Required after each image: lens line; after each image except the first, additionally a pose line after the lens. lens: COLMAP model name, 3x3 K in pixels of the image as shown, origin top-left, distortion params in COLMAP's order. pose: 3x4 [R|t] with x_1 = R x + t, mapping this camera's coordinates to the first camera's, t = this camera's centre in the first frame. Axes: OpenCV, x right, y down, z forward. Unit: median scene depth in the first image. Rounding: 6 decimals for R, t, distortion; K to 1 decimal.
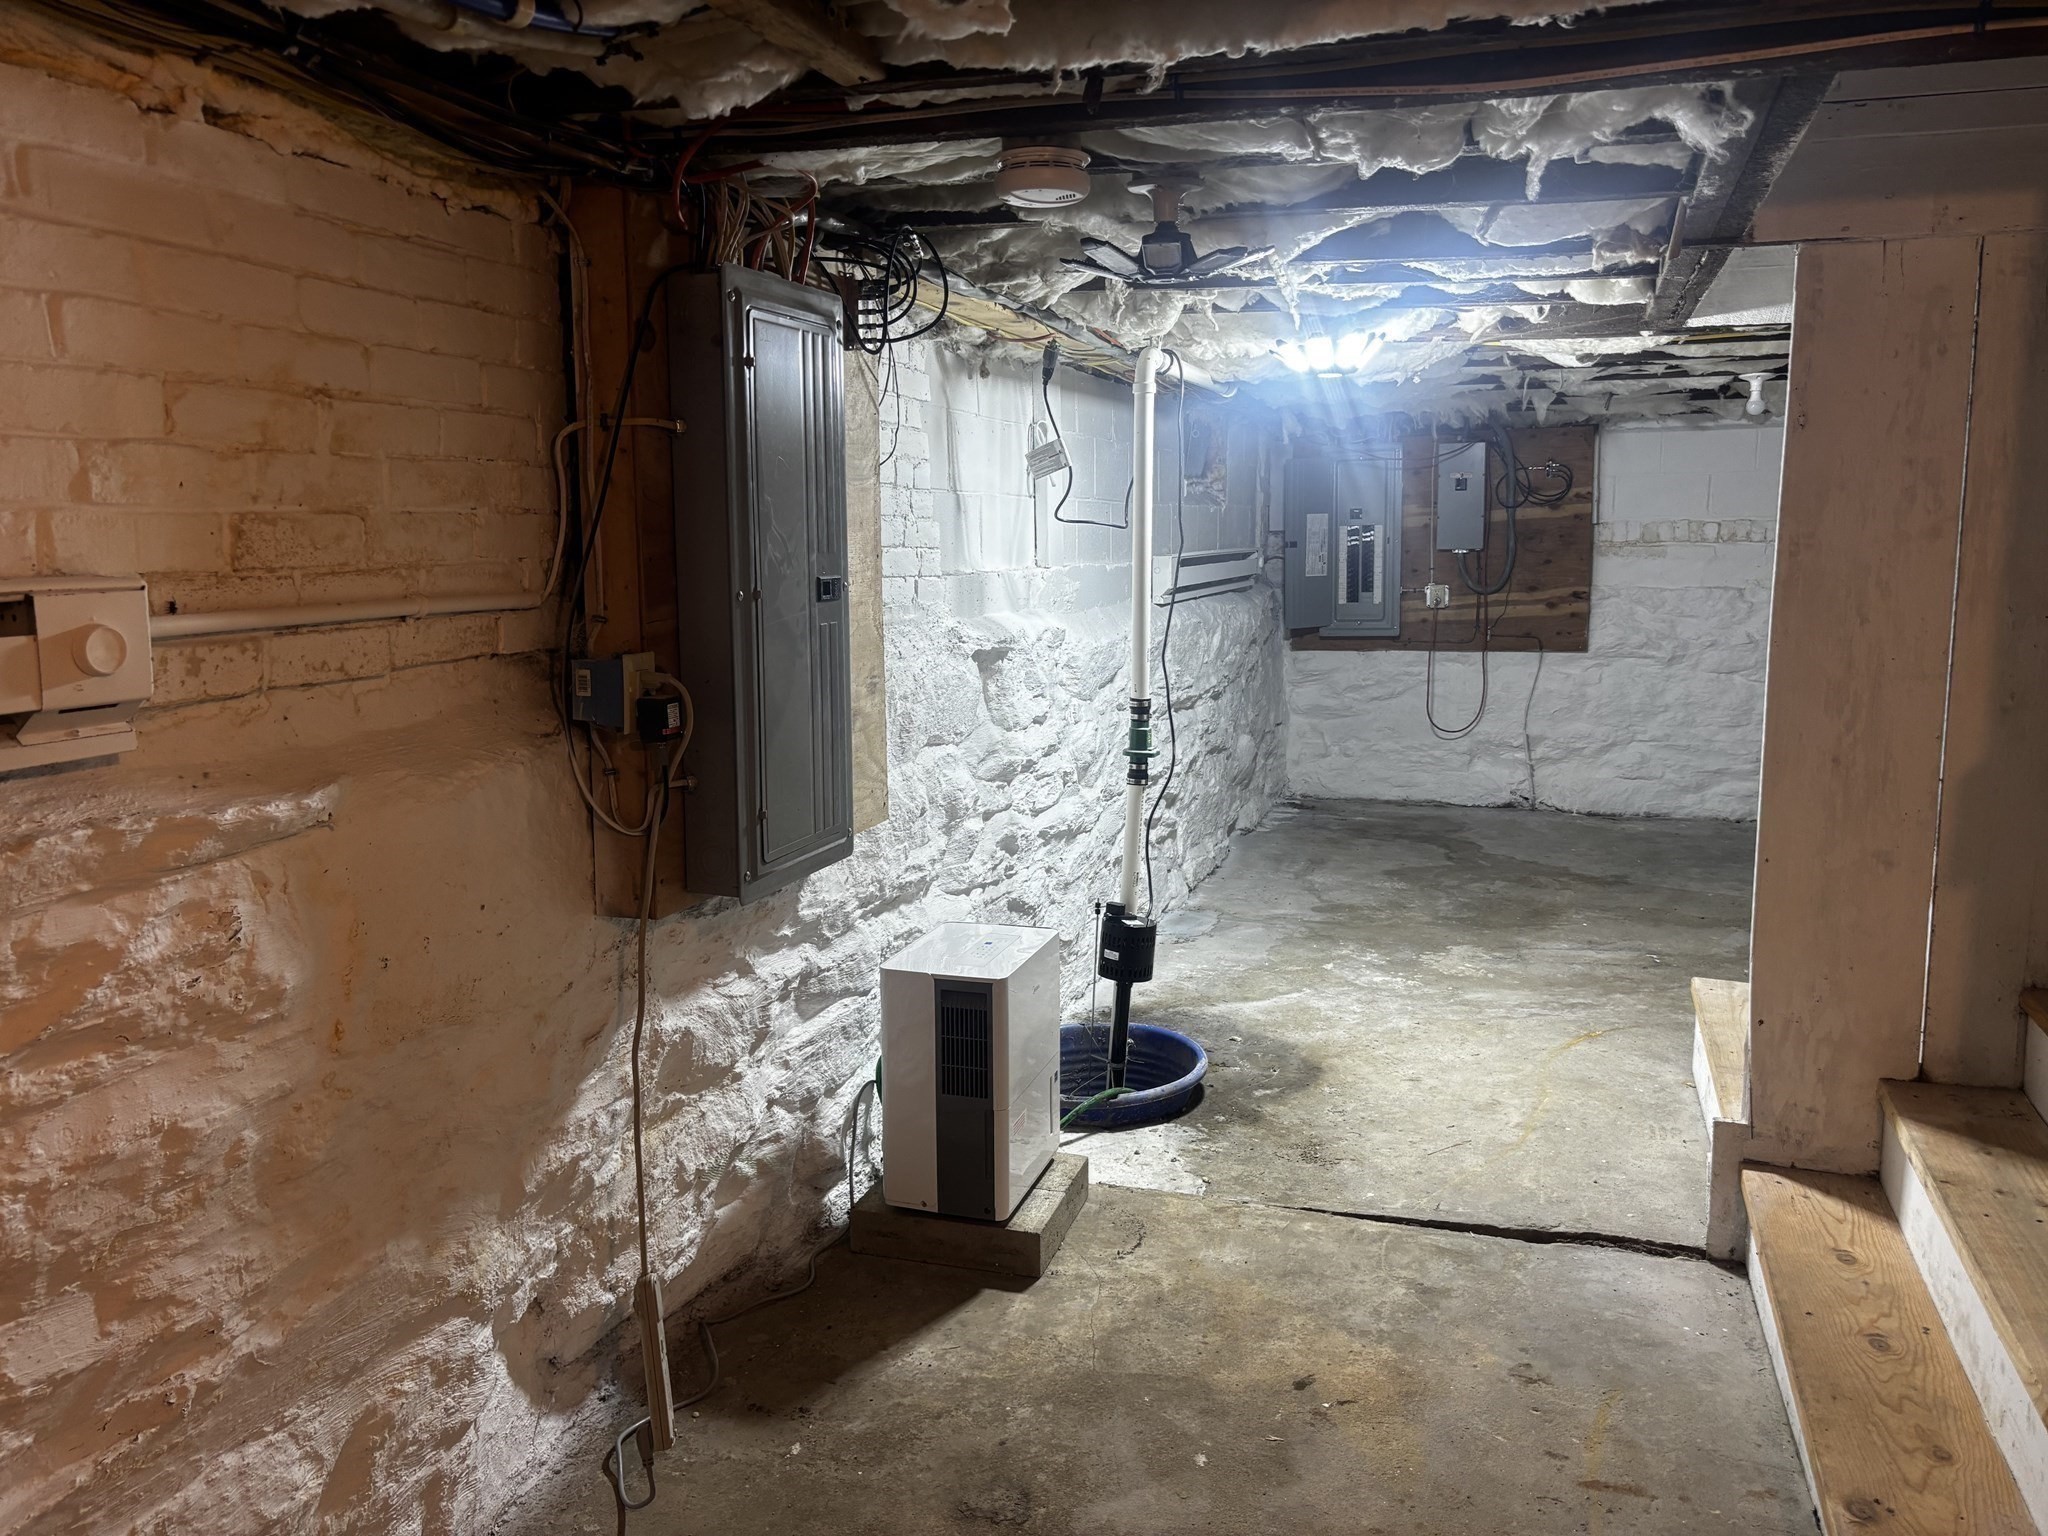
lens RADIAL K [[1576.6, 0, 1024.0], [0, 1576.6, 768.0], [0, 0, 1]] dist [0.004651, -0.004532]
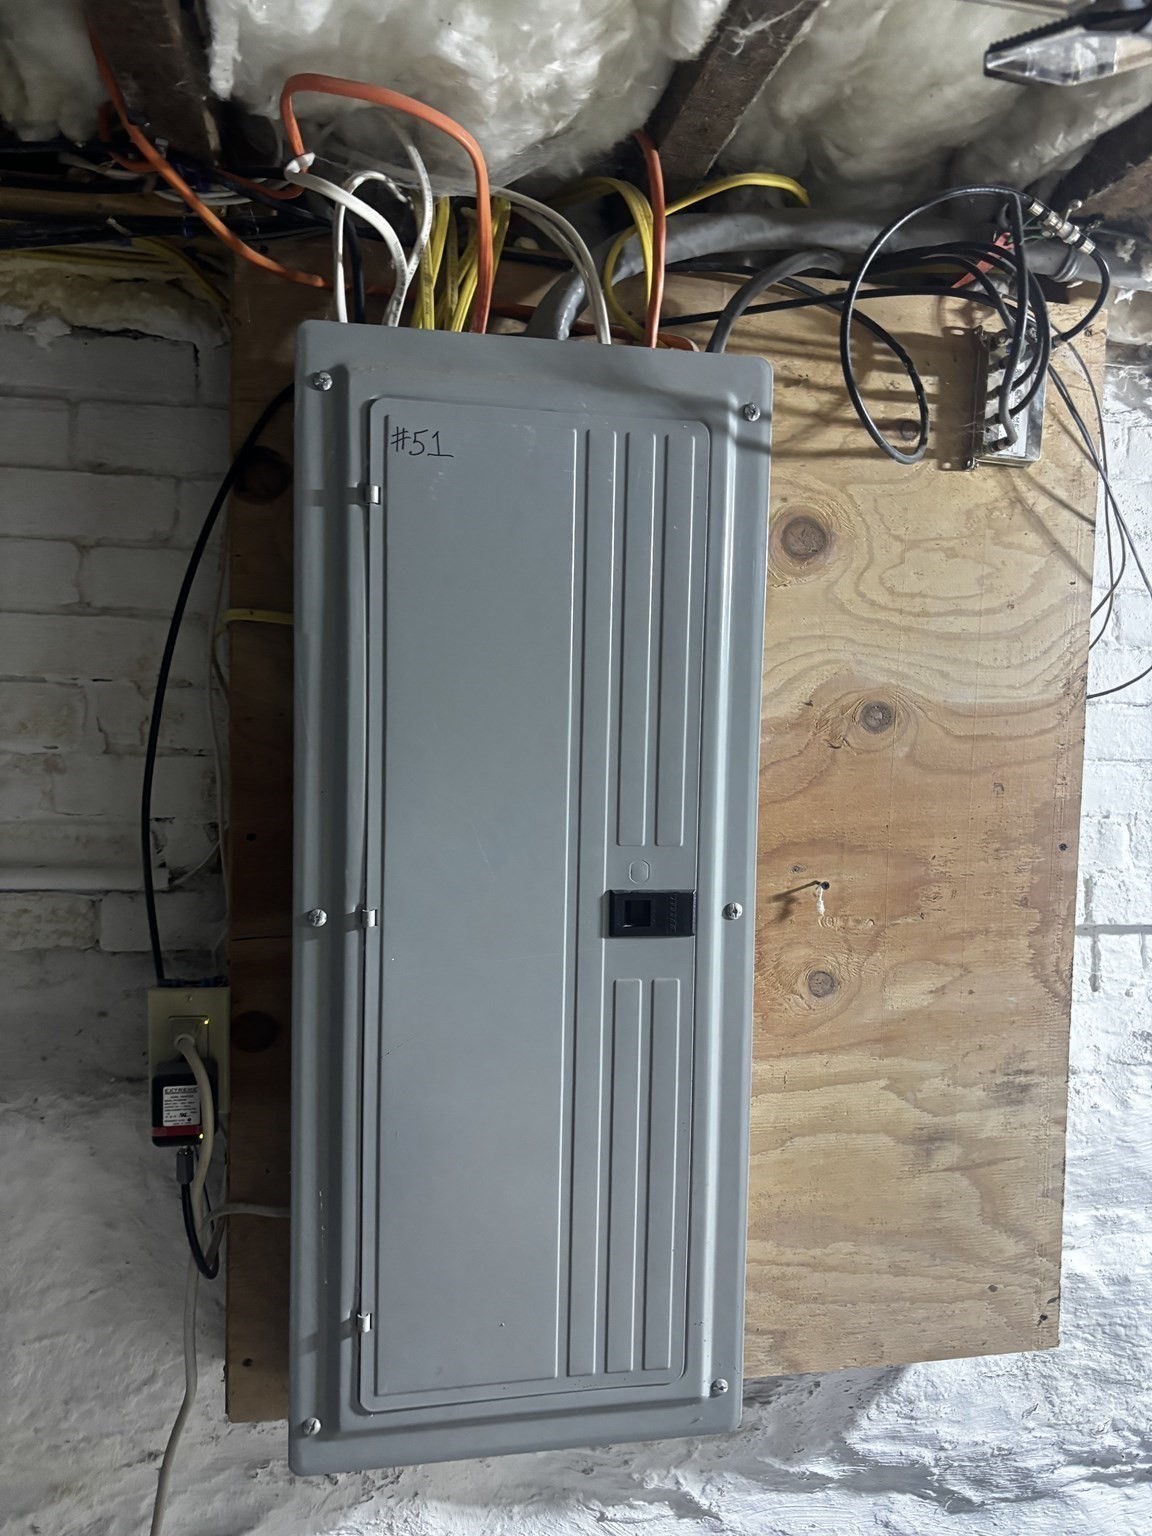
lens RADIAL K [[1182.5, 0, 576.0], [0, 1182.5, 768.0], [0, 0, 1]] dist [0.004651, -0.004532]
pose [[0.498470, 0.055564, -0.865124, 0.181448], [-0.151134, 0.988231, -0.023611, -0.137784], [0.853631, 0.142519, 0.501001, 0.722196]]
